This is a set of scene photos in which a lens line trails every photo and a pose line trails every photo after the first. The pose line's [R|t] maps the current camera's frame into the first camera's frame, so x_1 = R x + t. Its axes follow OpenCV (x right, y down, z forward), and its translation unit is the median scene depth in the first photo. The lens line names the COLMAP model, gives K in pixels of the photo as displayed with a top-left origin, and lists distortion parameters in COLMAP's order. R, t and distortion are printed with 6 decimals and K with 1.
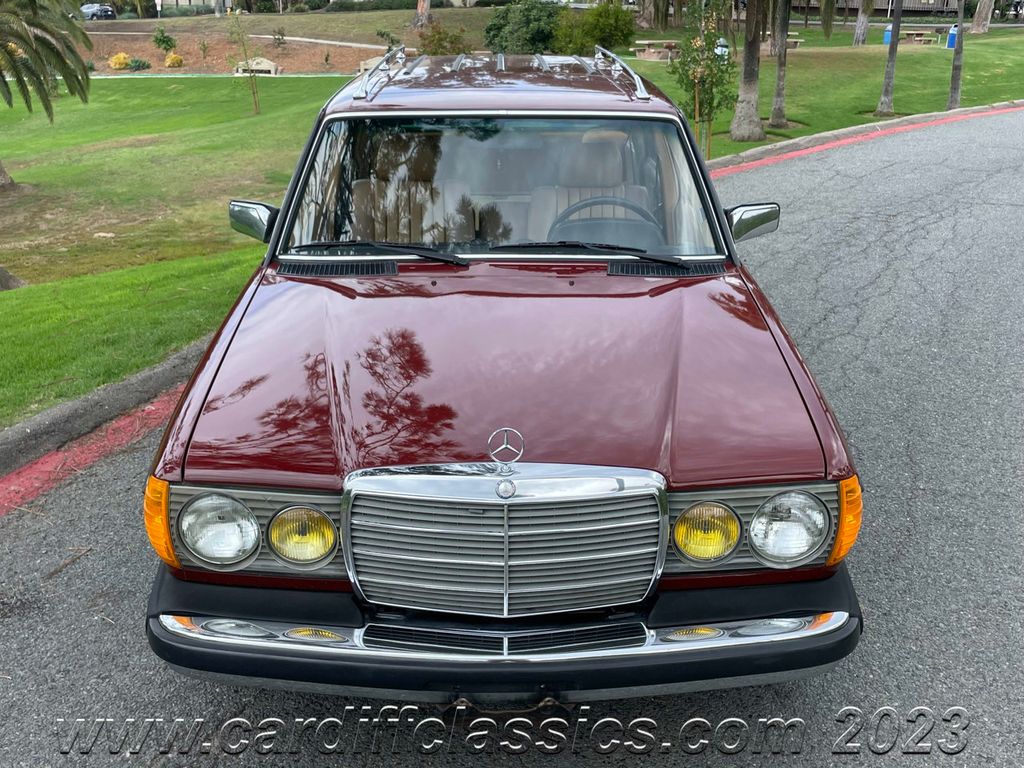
lens RADIAL K [[1065.7, 0, 512.2], [0, 1065.7, 375.2], [0, 0, 1]] dist [0.048174, 0.000000]
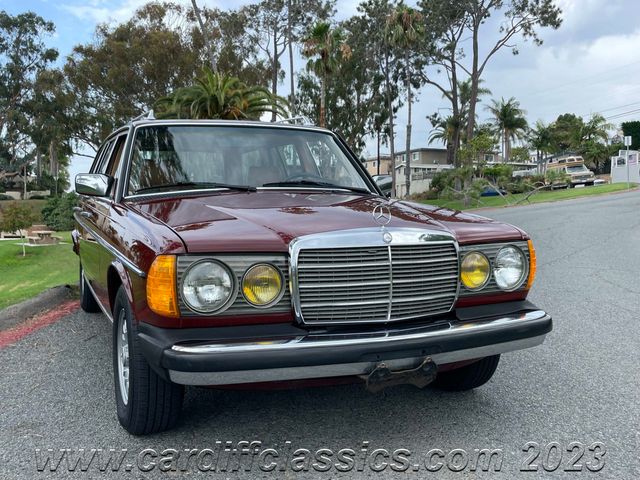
lens RADIAL K [[666.1, 0, 315.5], [0, 666.1, 237.2], [0, 0, 1]] dist [0.048174, 0.000000]
pose [[0.928398, -0.034331, 0.369999, -0.325974], [0.135669, 0.958301, -0.251502, 0.229354], [-0.345936, 0.283691, 0.894342, 0.043788]]
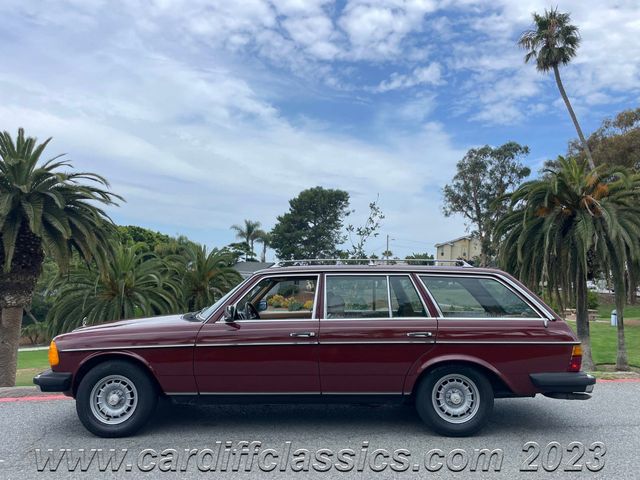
lens RADIAL K [[489.6, 0, 326.1], [0, 489.6, 237.0], [0, 0, 1]] dist [0.079129, -0.117296]
pose [[0.862772, -0.023325, -0.505055, 2.737048], [-0.191096, 0.909790, -0.368462, -0.844320], [0.468088, 0.414413, 0.780484, 2.564904]]
